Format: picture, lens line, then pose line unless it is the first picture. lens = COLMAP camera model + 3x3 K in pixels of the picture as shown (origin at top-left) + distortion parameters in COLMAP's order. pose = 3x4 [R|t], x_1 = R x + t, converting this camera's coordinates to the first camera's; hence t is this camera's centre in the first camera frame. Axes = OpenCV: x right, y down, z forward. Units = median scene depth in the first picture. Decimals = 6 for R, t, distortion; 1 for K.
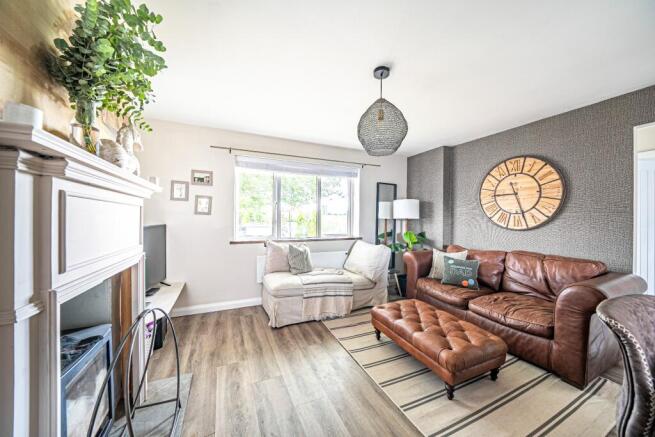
lens RADIAL K [[226.8, 0, 325.9], [0, 226.8, 217.8], [0, 0, 1]] dist [-0.018564, -0.000016]
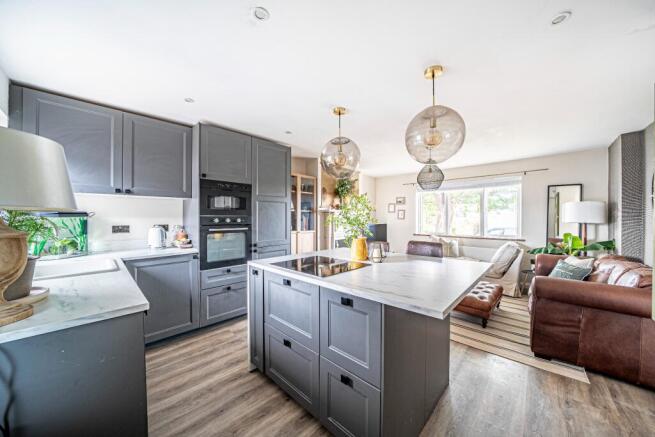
lens RADIAL K [[226.8, 0, 325.9], [0, 226.8, 217.8], [0, 0, 1]] dist [-0.018564, -0.000016]
pose [[0.372263, -0.004371, -0.928117, 1.088715], [0.002053, 0.999990, -0.003886, -0.020243], [0.928125, -0.000459, 0.372268, -0.369262]]
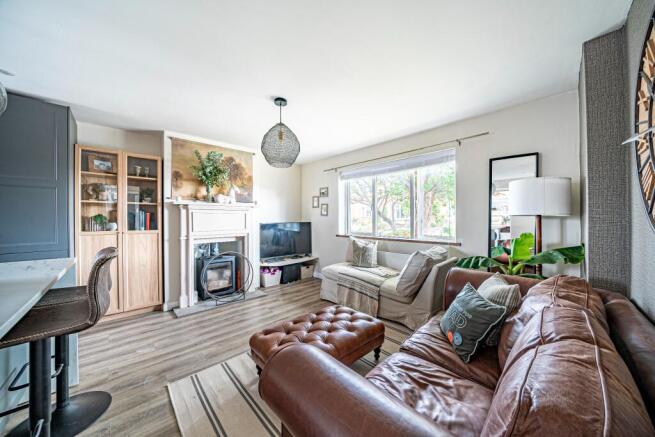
lens RADIAL K [[226.8, 0, 325.9], [0, 226.8, 217.8], [0, 0, 1]] dist [-0.018564, -0.000016]
pose [[0.328660, -0.012405, -0.944367, 0.948542], [0.009740, 0.999905, -0.009745, 0.014188], [0.944398, -0.005996, 0.328749, 0.510526]]
